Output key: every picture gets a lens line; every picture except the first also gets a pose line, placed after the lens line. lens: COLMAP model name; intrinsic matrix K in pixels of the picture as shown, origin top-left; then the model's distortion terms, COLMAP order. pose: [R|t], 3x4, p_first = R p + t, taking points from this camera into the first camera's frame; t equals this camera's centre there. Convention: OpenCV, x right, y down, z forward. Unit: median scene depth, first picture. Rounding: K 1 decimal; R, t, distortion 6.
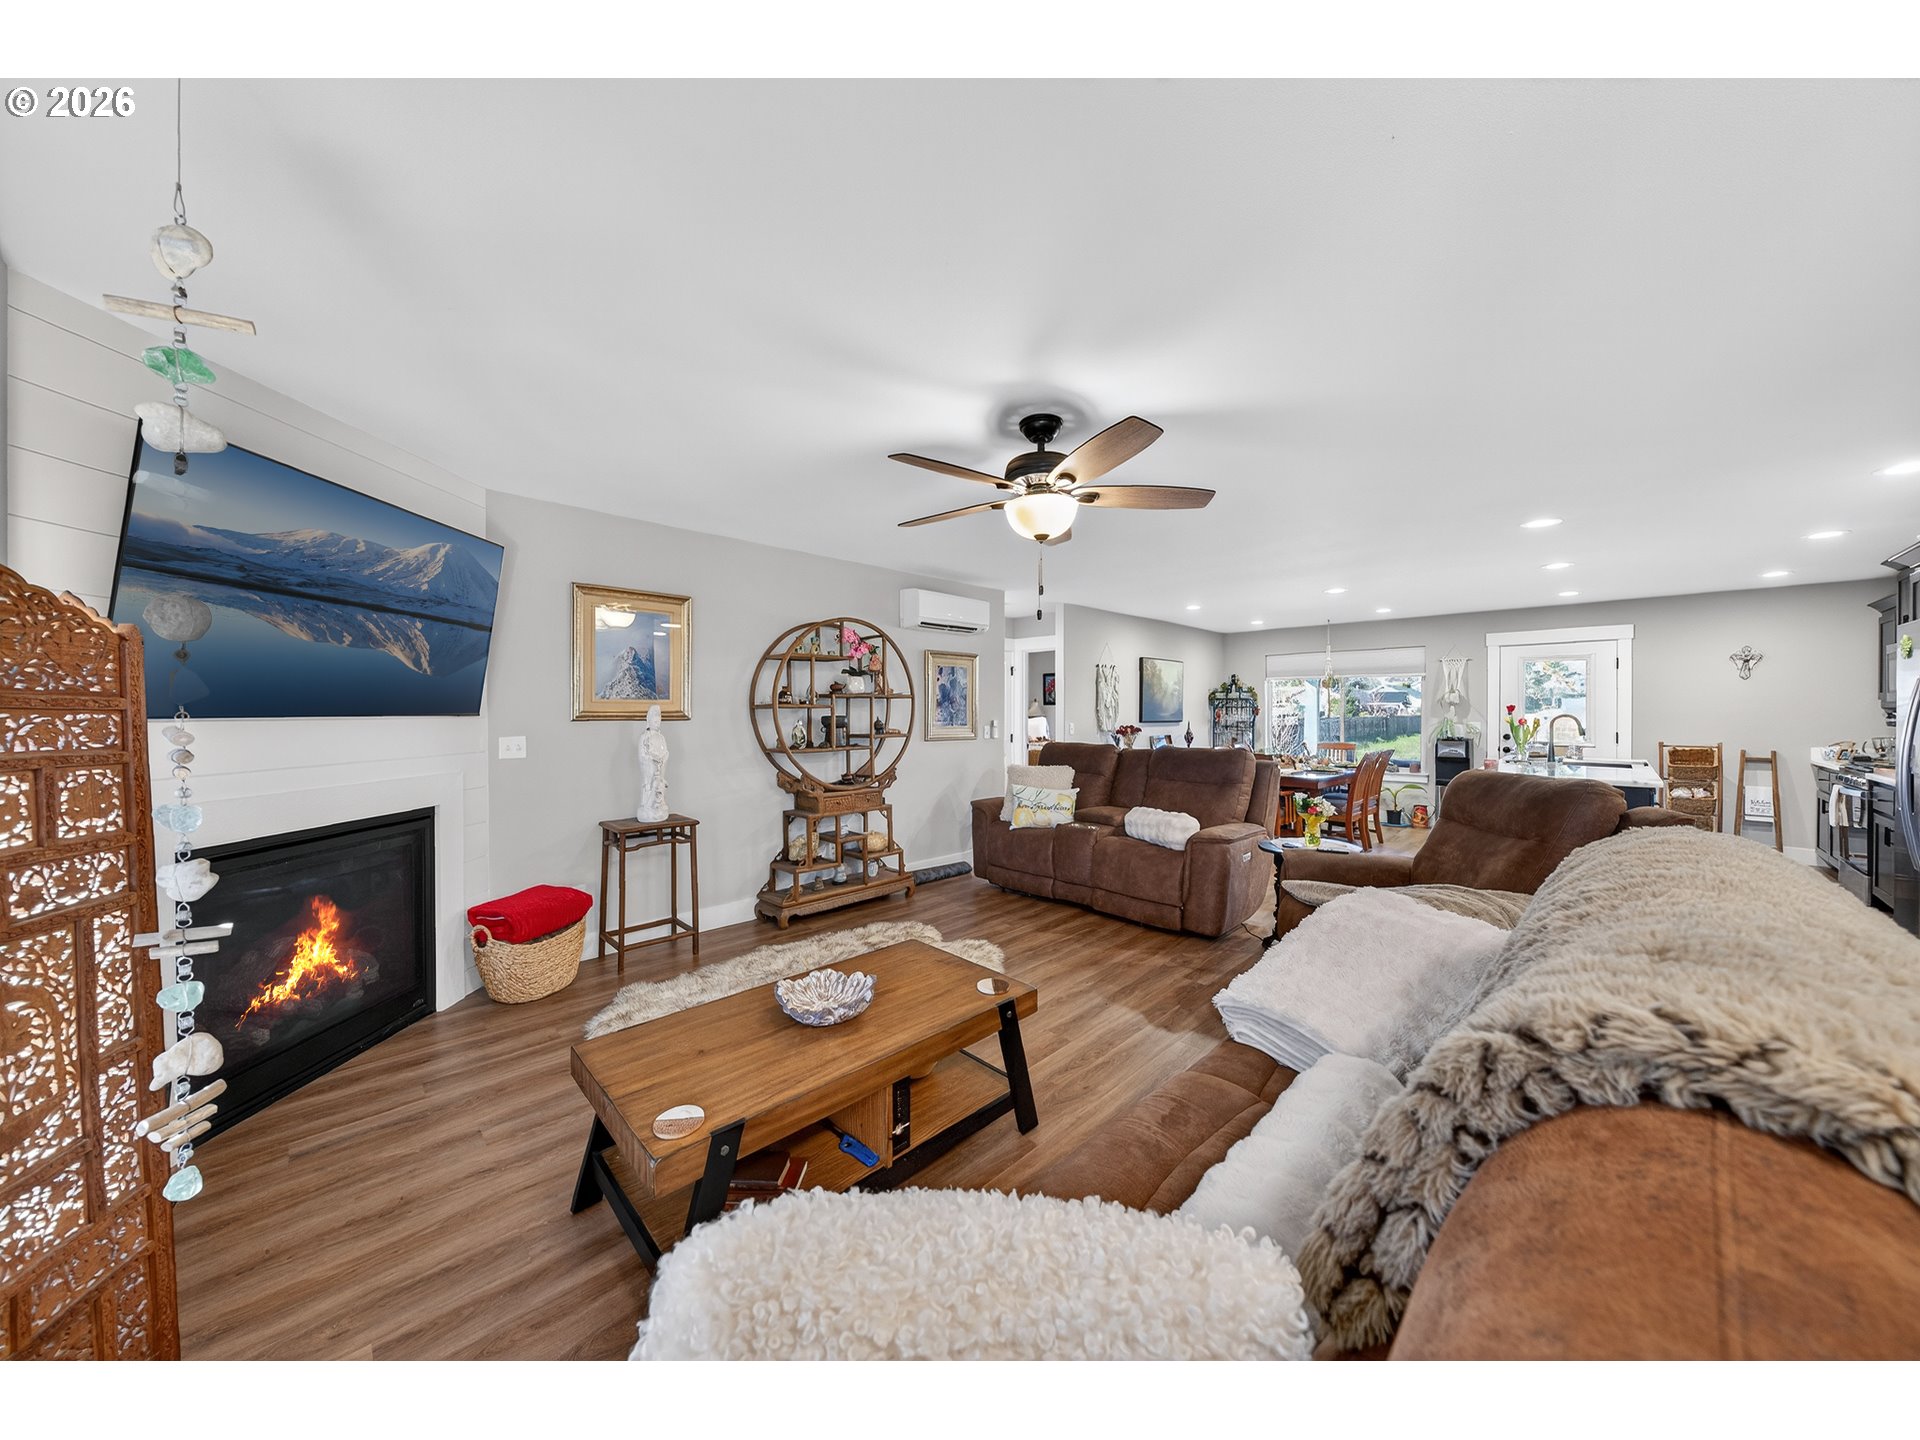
lens RADIAL K [[655.5, 0, 955.7], [0, 655.5, 715.0], [0, 0, 1]] dist [-0.006610, 0.000464]
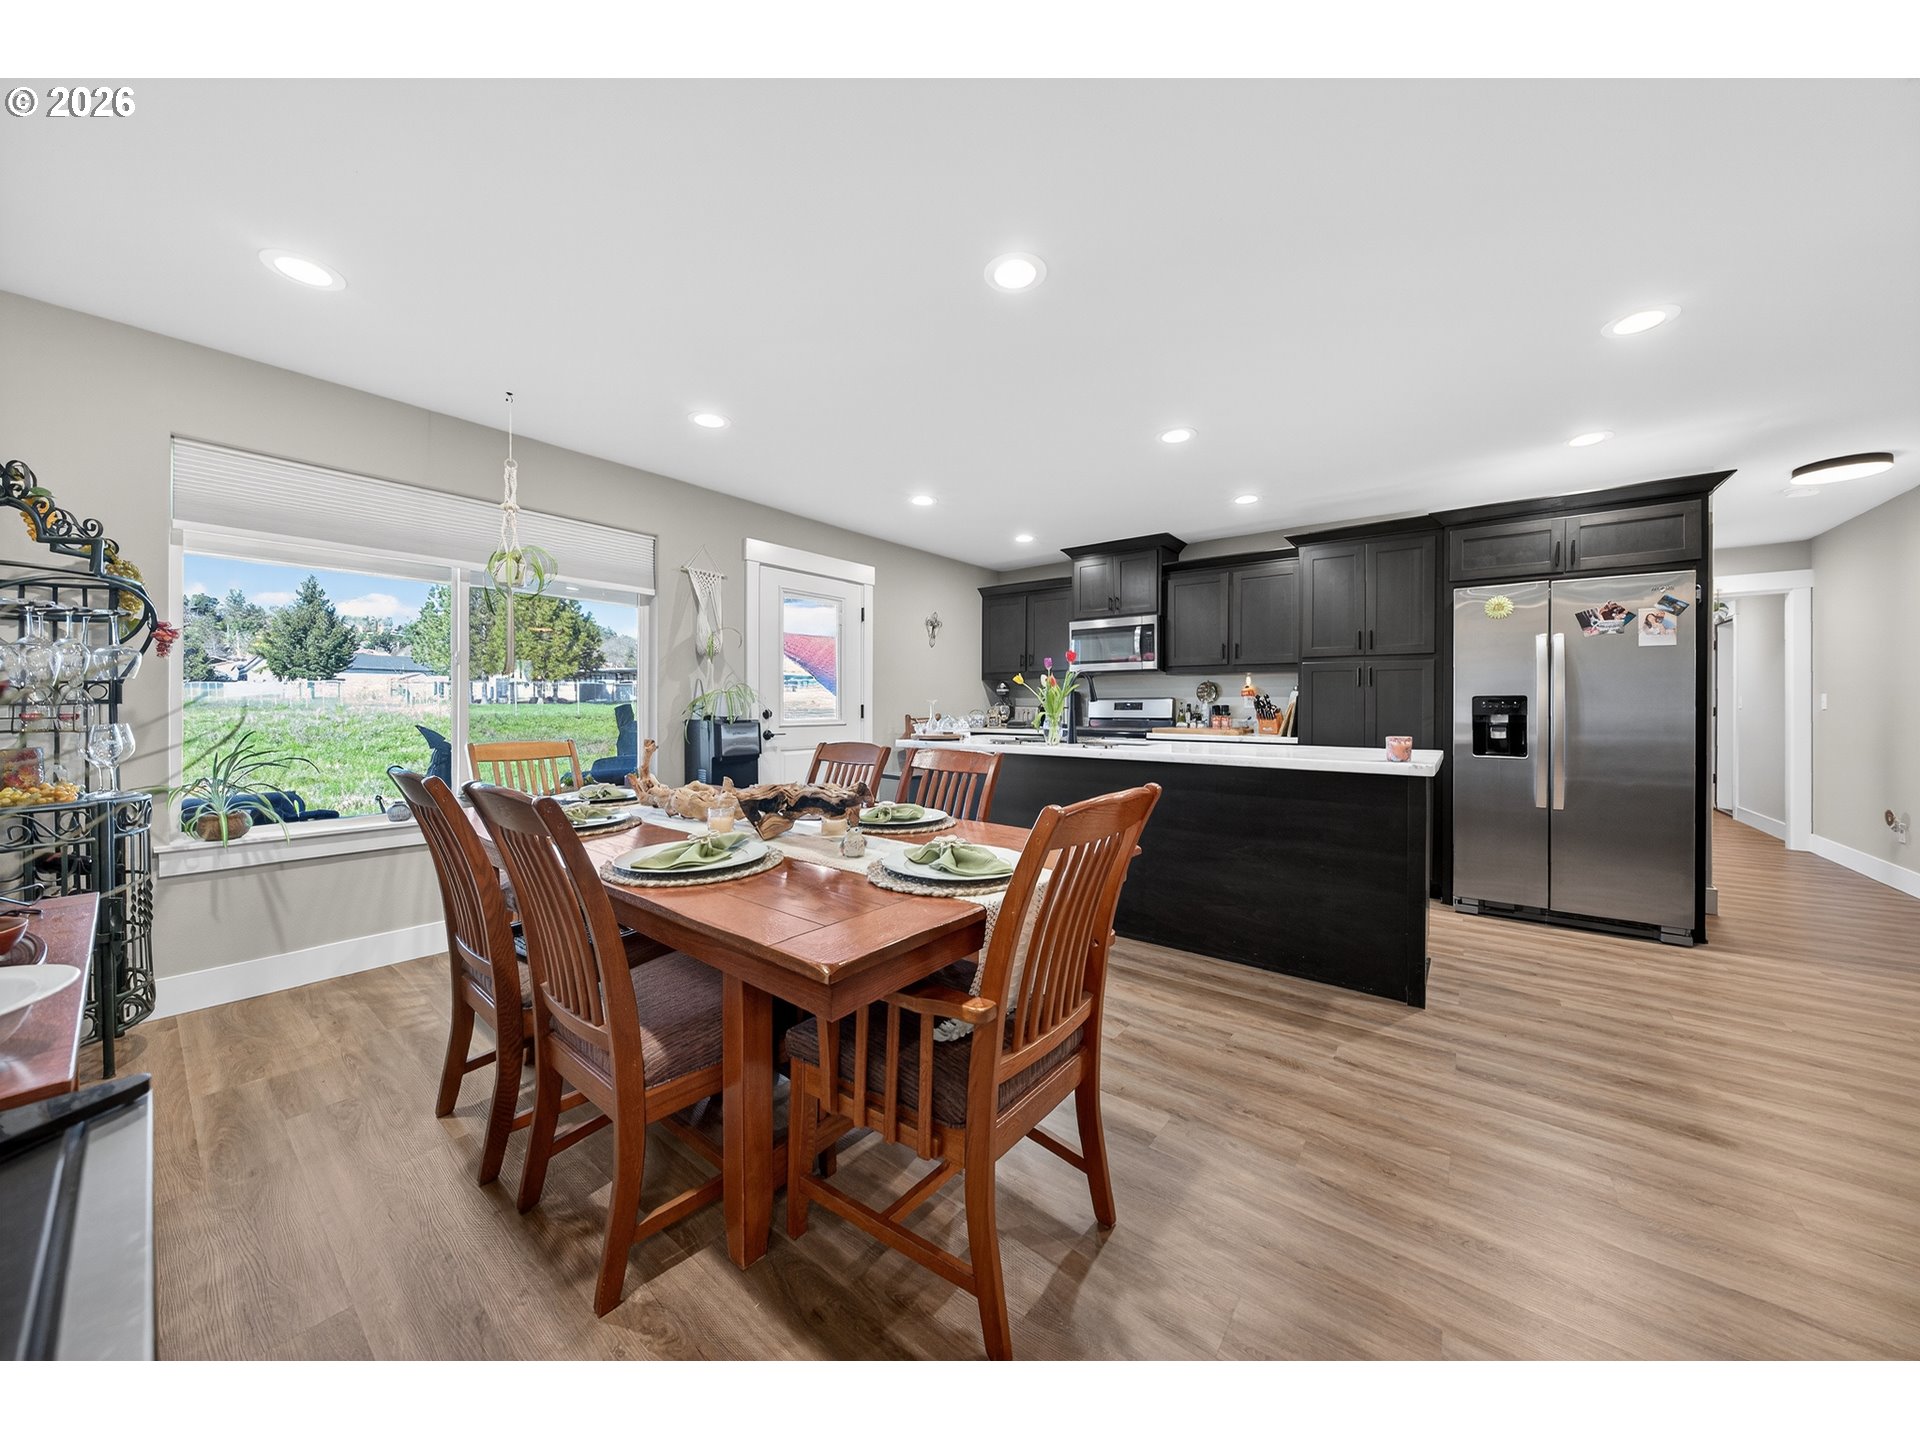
lens RADIAL K [[655.5, 0, 959.2], [0, 655.5, 712.5], [0, 0, 1]] dist [-0.006610, 0.000464]
pose [[-0.115689, -0.014068, 0.993186, 0.210207], [-0.000220, 0.999900, 0.014137, 0.023114], [-0.993286, 0.001417, -0.115680, 0.876756]]
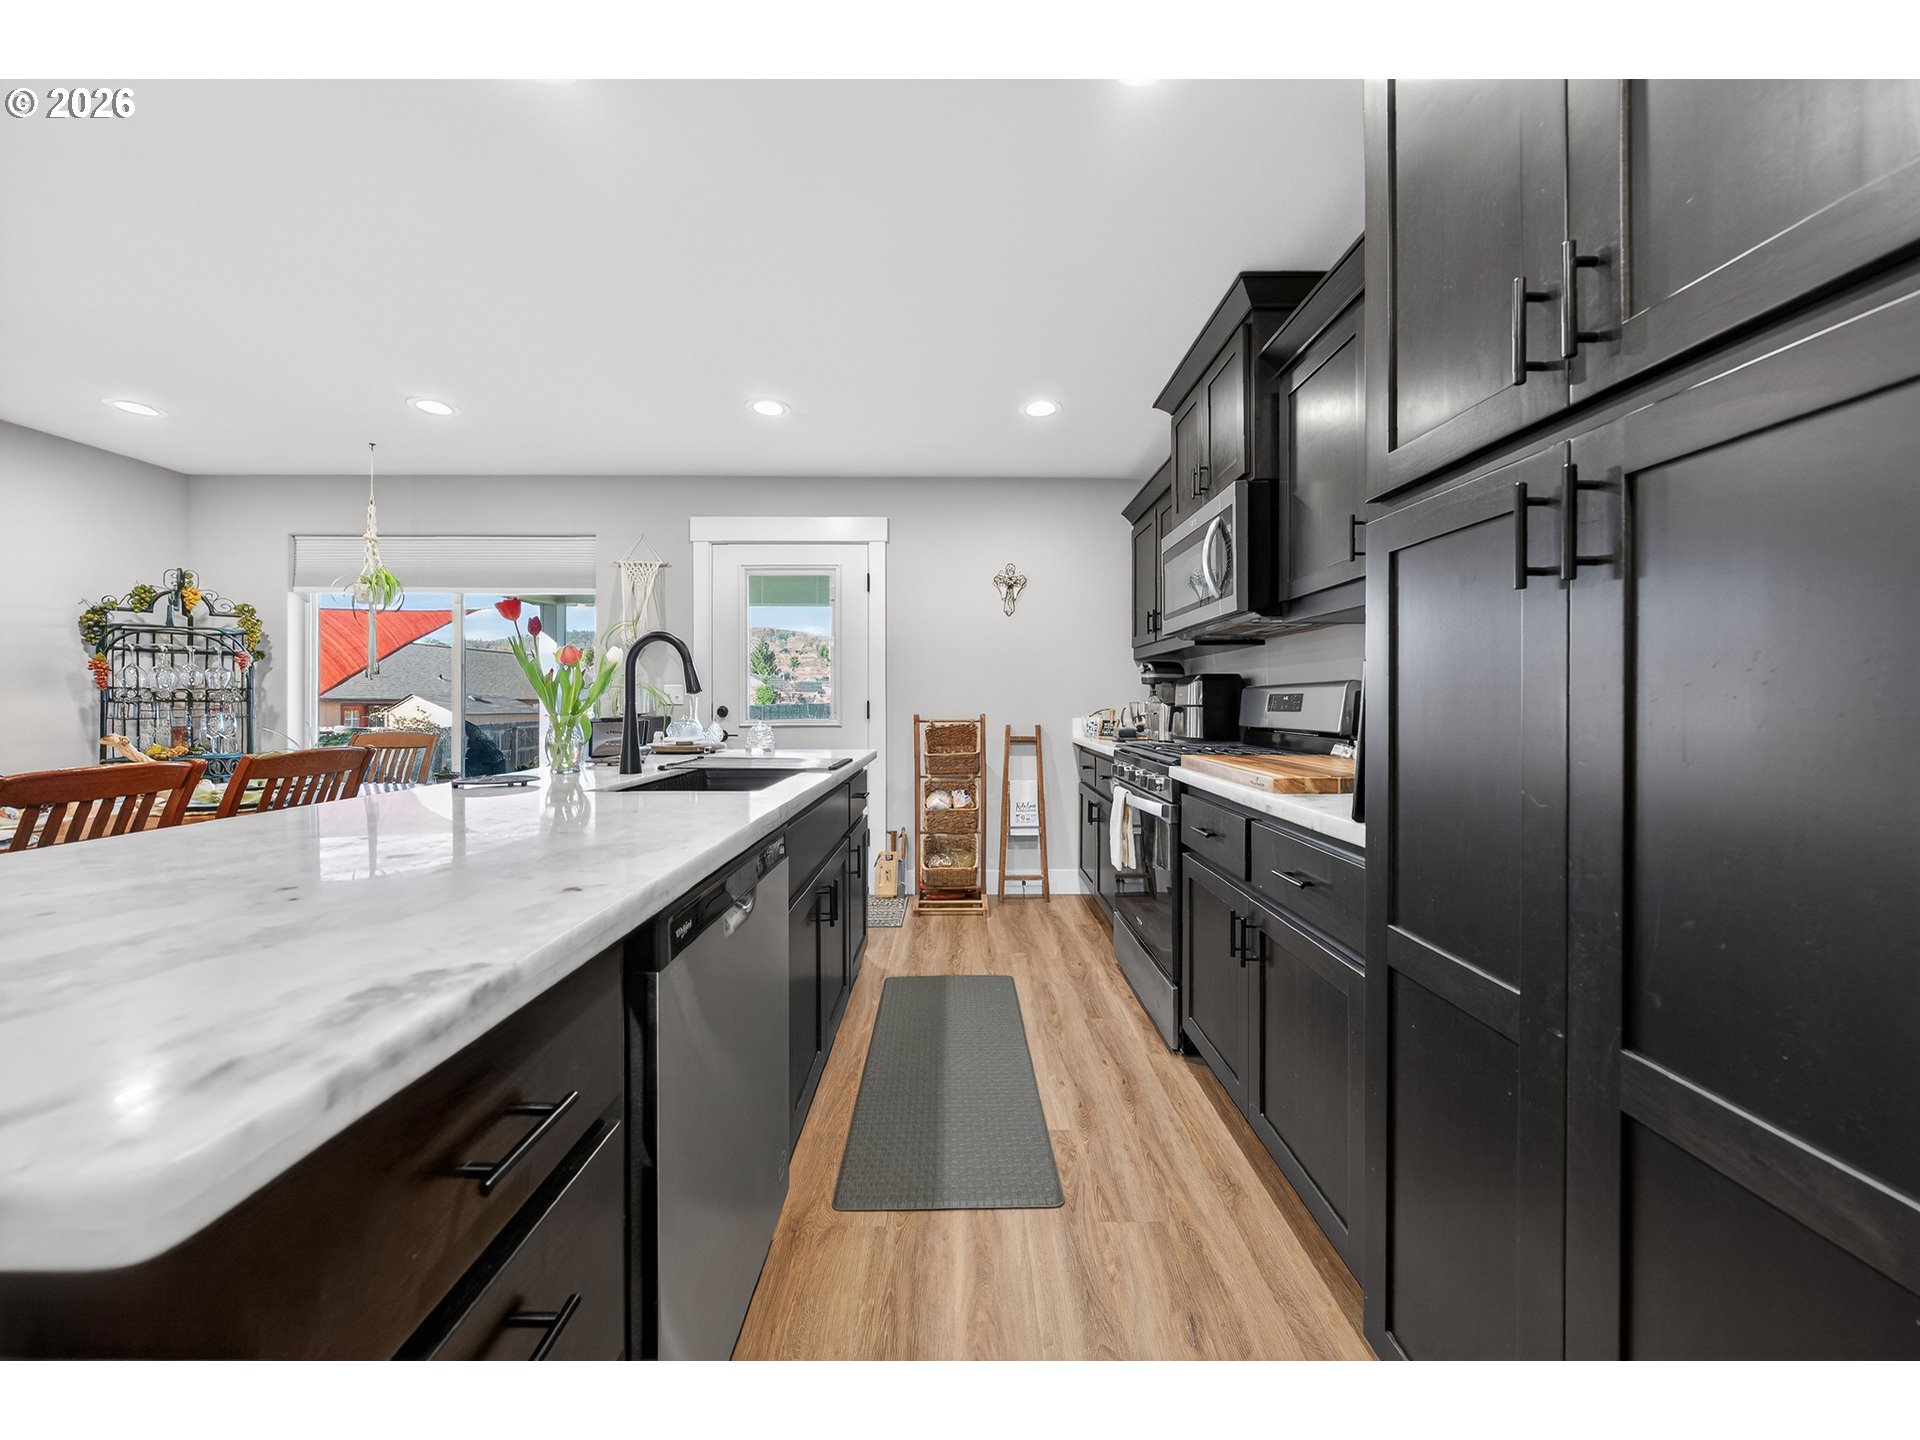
lens RADIAL K [[655.5, 0, 965.9], [0, 655.5, 704.8], [0, 0, 1]] dist [-0.006610, 0.000464]
pose [[0.695456, -0.002759, 0.718563, 0.584707], [0.002892, 0.999995, 0.001041, 0.026951], [-0.718563, 0.001354, 0.695461, 0.472004]]
